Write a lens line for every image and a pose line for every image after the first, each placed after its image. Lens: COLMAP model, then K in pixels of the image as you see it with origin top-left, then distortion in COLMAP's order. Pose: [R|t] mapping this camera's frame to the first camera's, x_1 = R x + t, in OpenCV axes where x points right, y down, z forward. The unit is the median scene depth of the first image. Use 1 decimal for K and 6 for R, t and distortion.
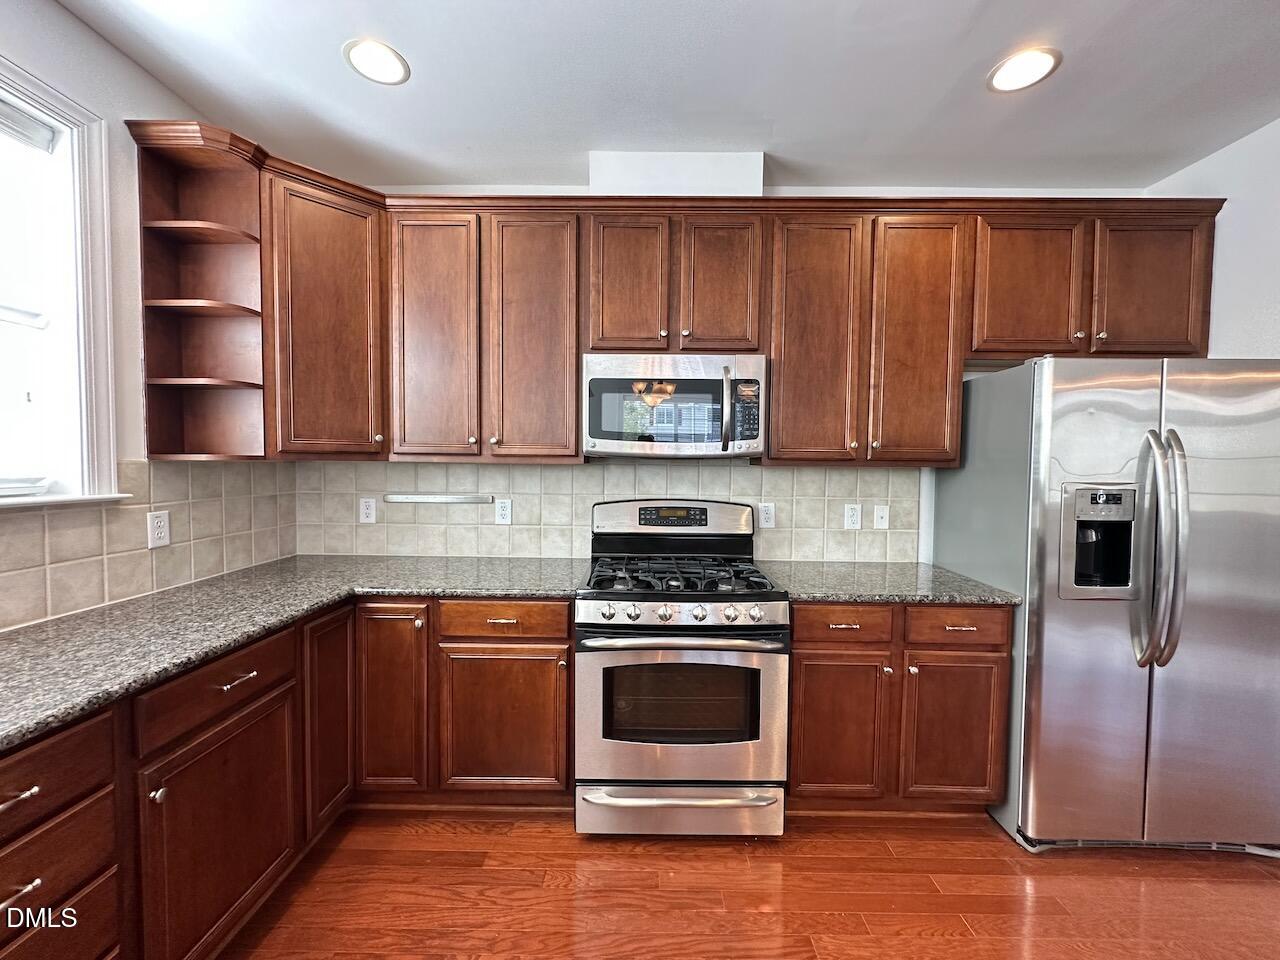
lens RADIAL K [[516.4, 0, 641.0], [0, 516.4, 481.4], [0, 0, 1]] dist [0.000392, 0.000207]
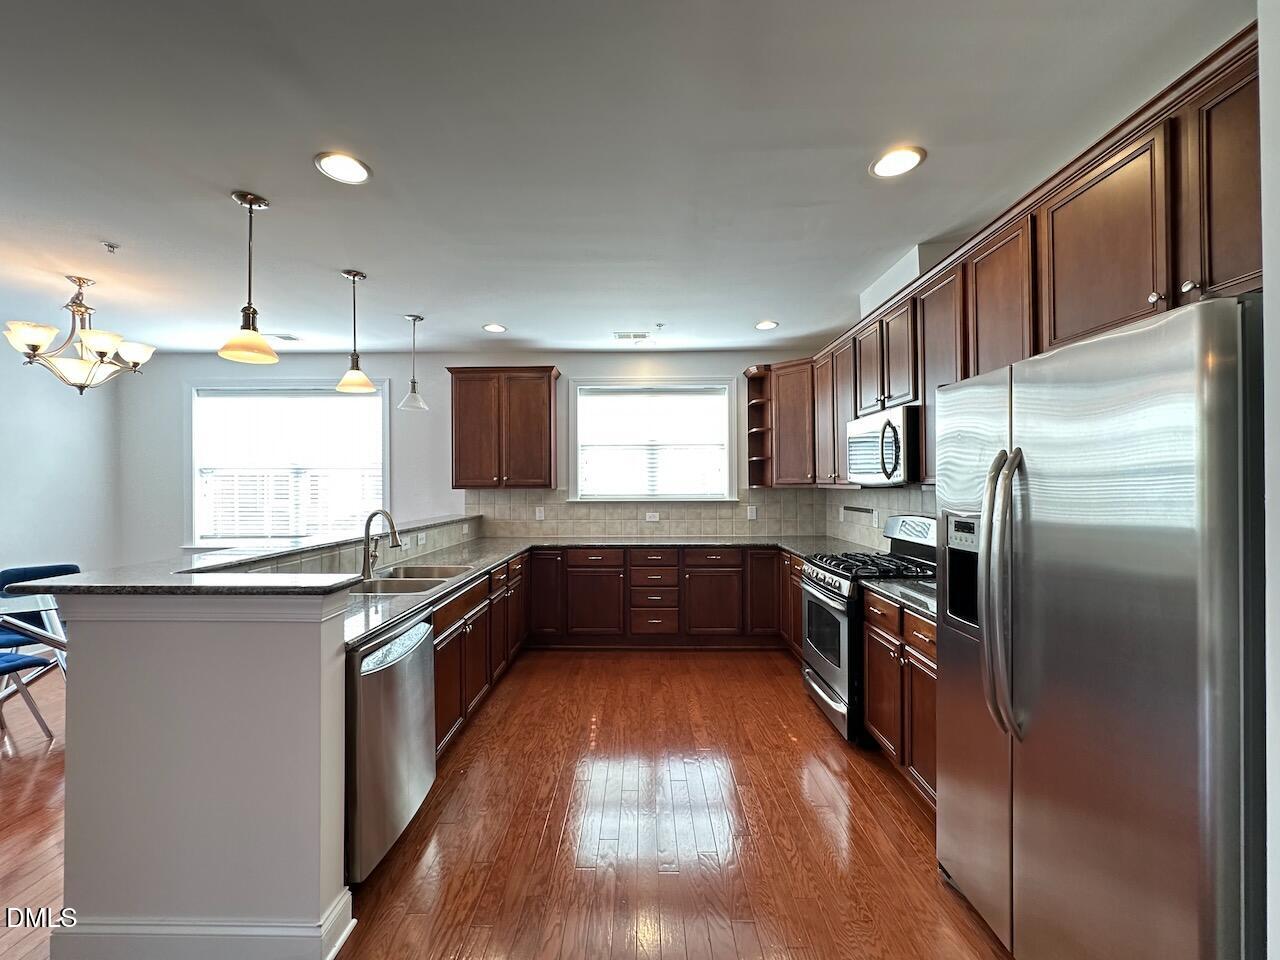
lens RADIAL K [[516.4, 0, 639.8], [0, 516.4, 480.6], [0, 0, 1]] dist [0.000392, 0.000207]
pose [[0.008726, -0.014542, -0.999856, 1.761768], [-0.030204, 0.999434, -0.014799, -0.019229], [0.999506, 0.030329, 0.008282, 0.370276]]
